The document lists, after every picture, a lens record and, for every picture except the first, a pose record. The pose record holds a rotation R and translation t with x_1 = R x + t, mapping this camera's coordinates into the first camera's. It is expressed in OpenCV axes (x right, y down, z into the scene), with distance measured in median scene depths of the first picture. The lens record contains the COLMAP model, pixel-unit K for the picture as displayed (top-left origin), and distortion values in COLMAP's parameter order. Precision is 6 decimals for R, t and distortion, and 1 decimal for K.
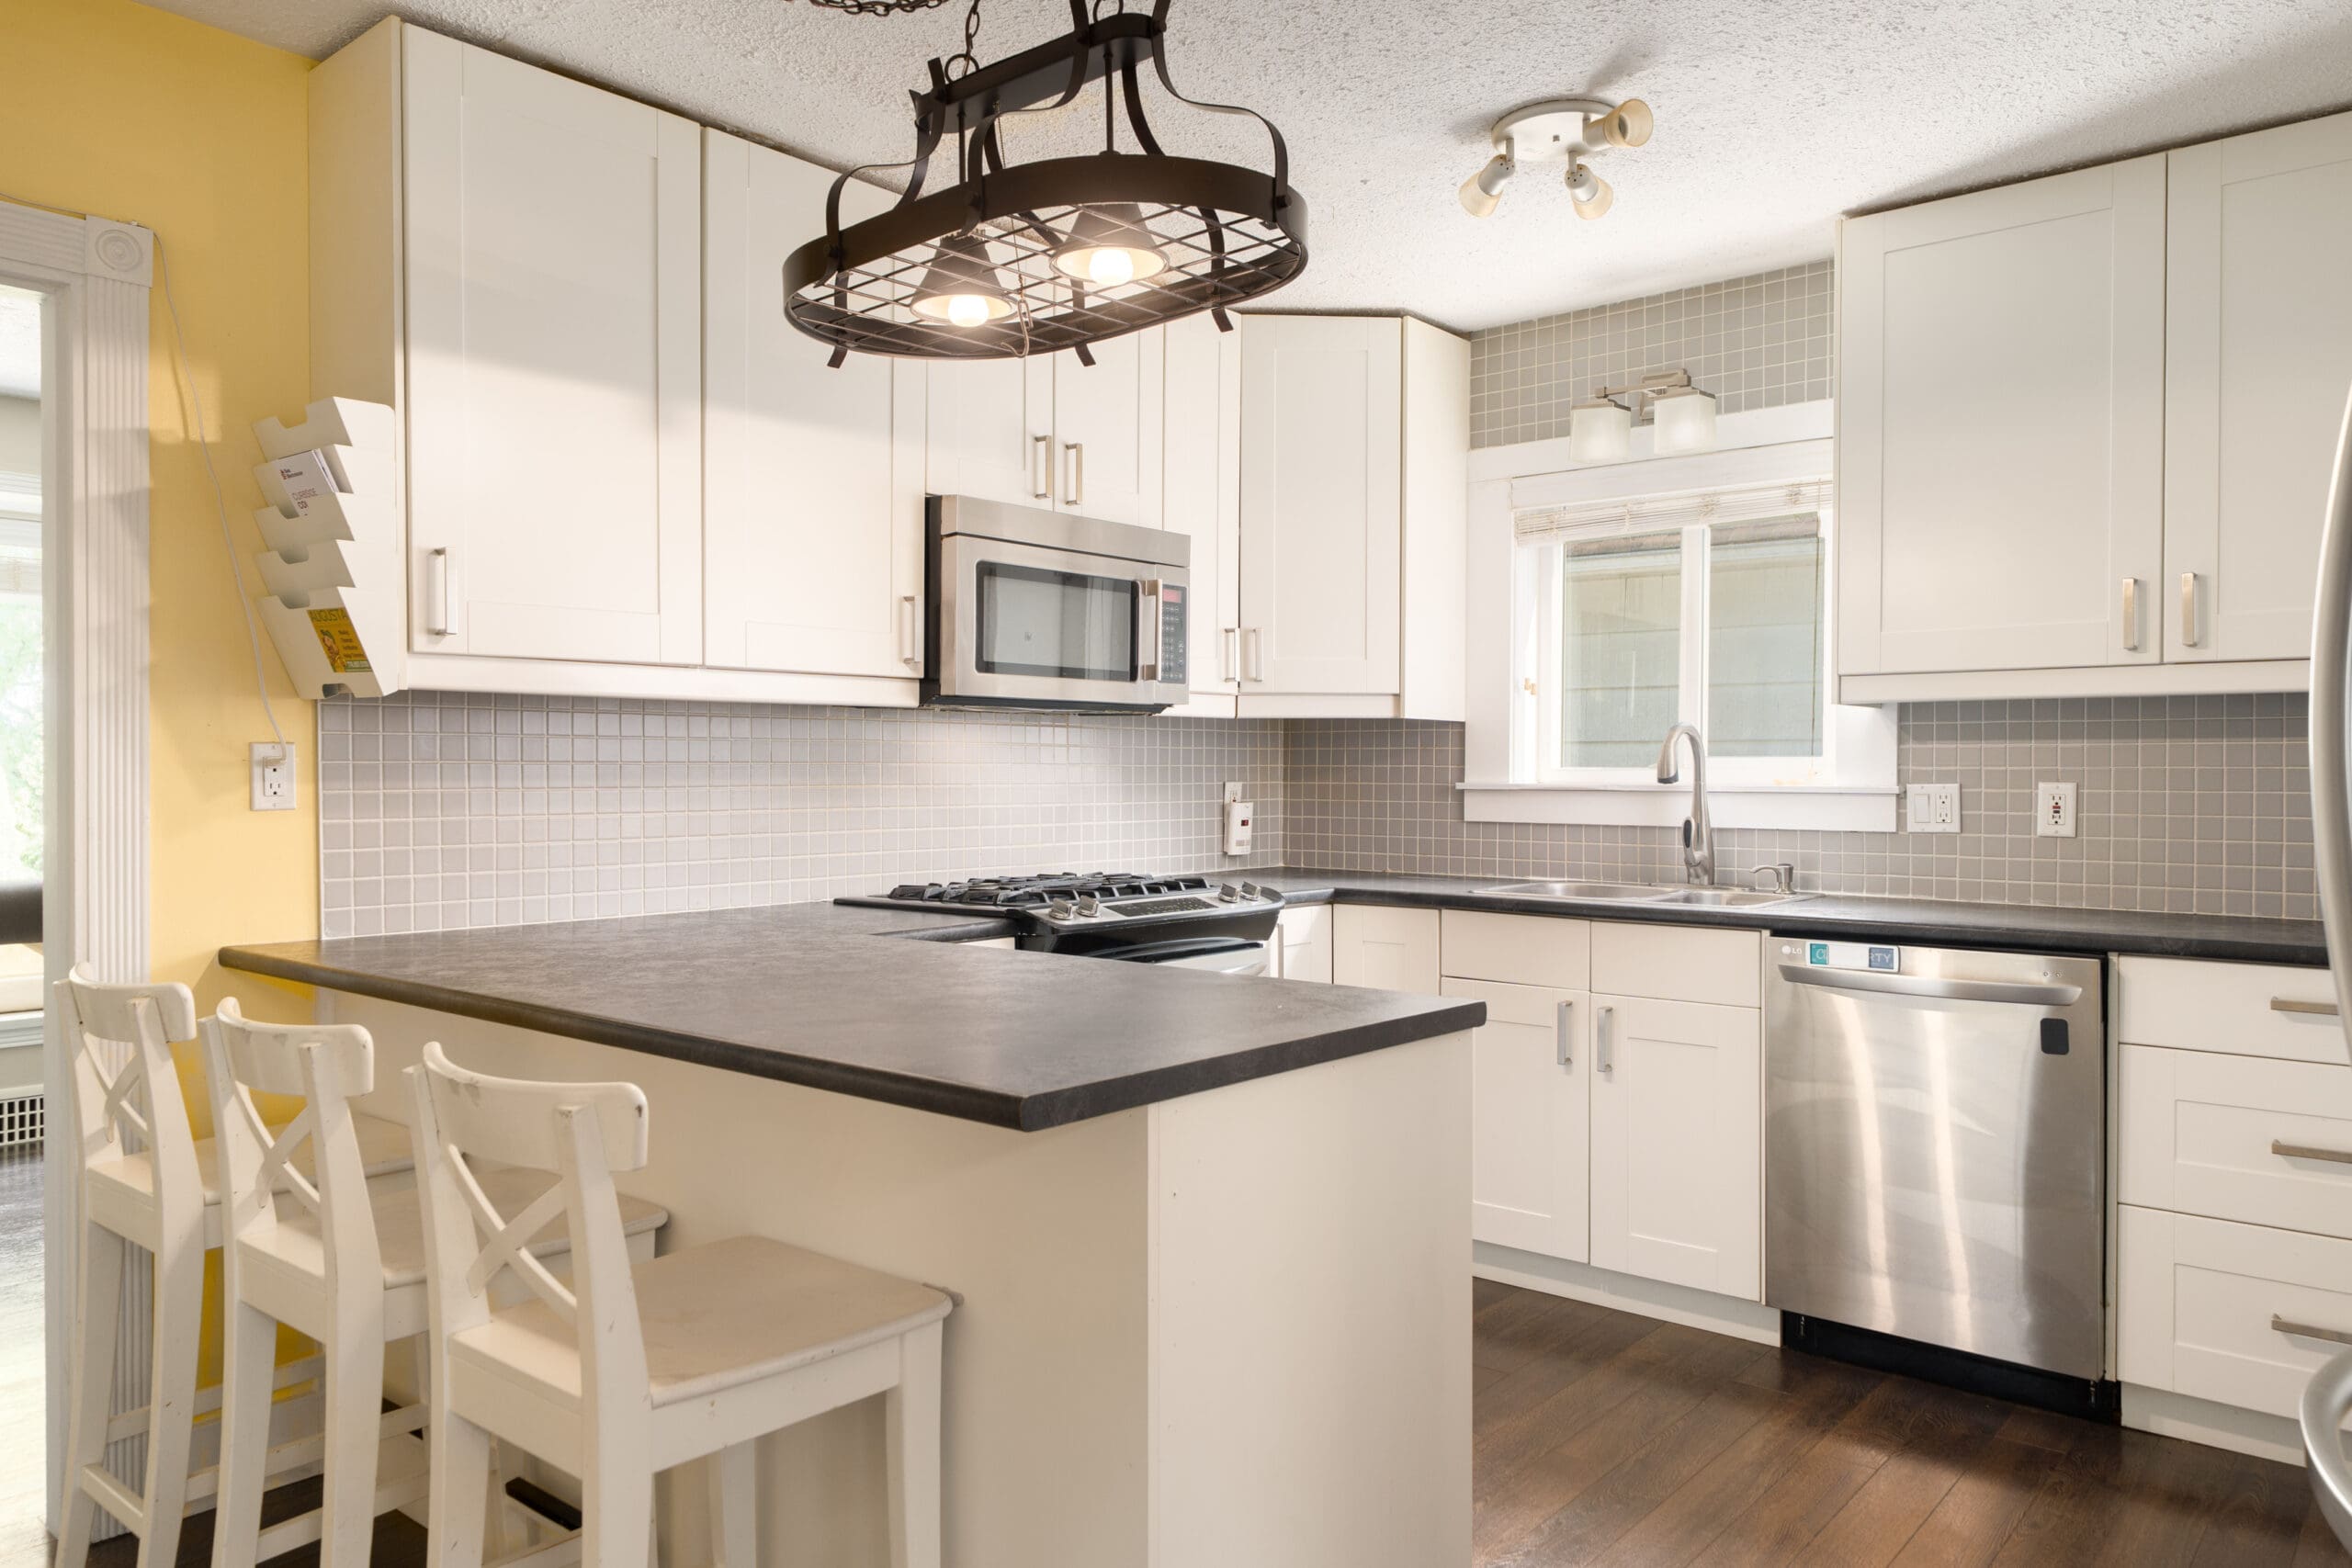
lens RADIAL K [[1515.7, 0, 1186.0], [0, 1515.7, 772.8], [0, 0, 1]] dist [0.005724, -0.000680]
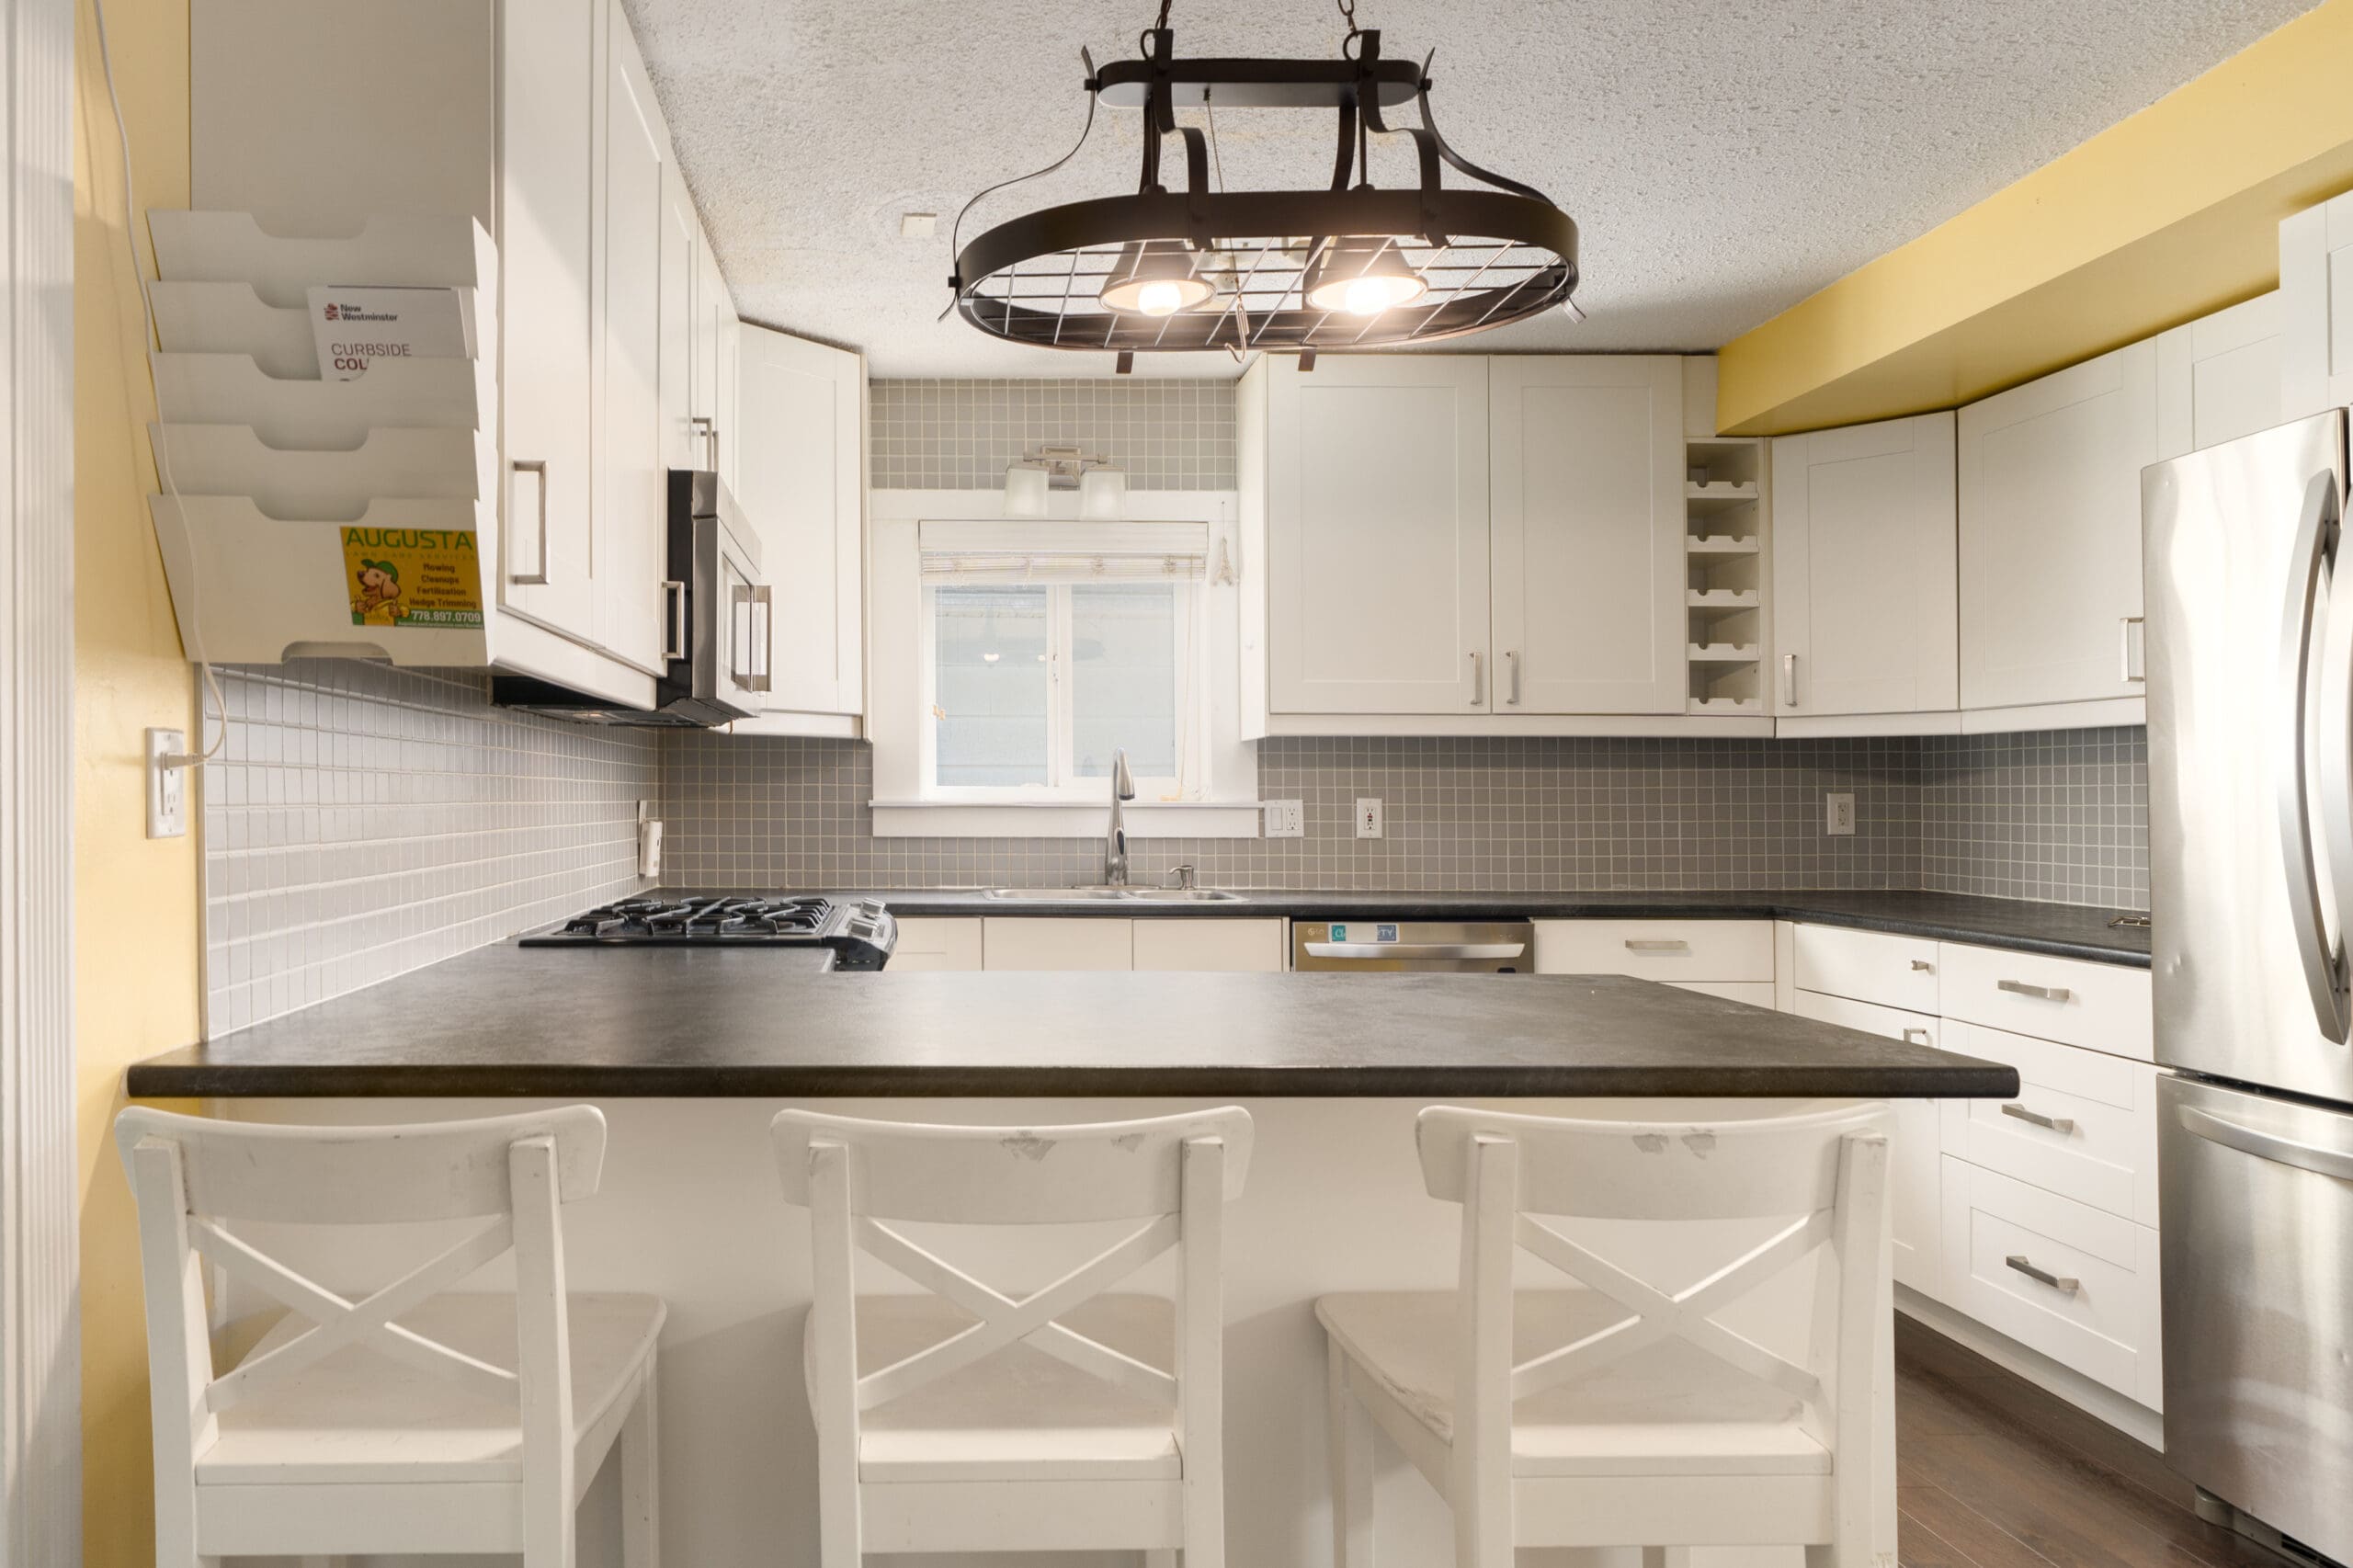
lens RADIAL K [[1364.4, 0, 1176.5], [0, 1364.4, 784.0], [0, 0, 1]] dist [-0.001550, 0.000099]
pose [[0.779664, 0.005549, 0.626173, -0.304653], [-0.000283, 0.999964, -0.008509, 0.003671], [-0.626198, 0.006457, 0.779637, 0.147231]]
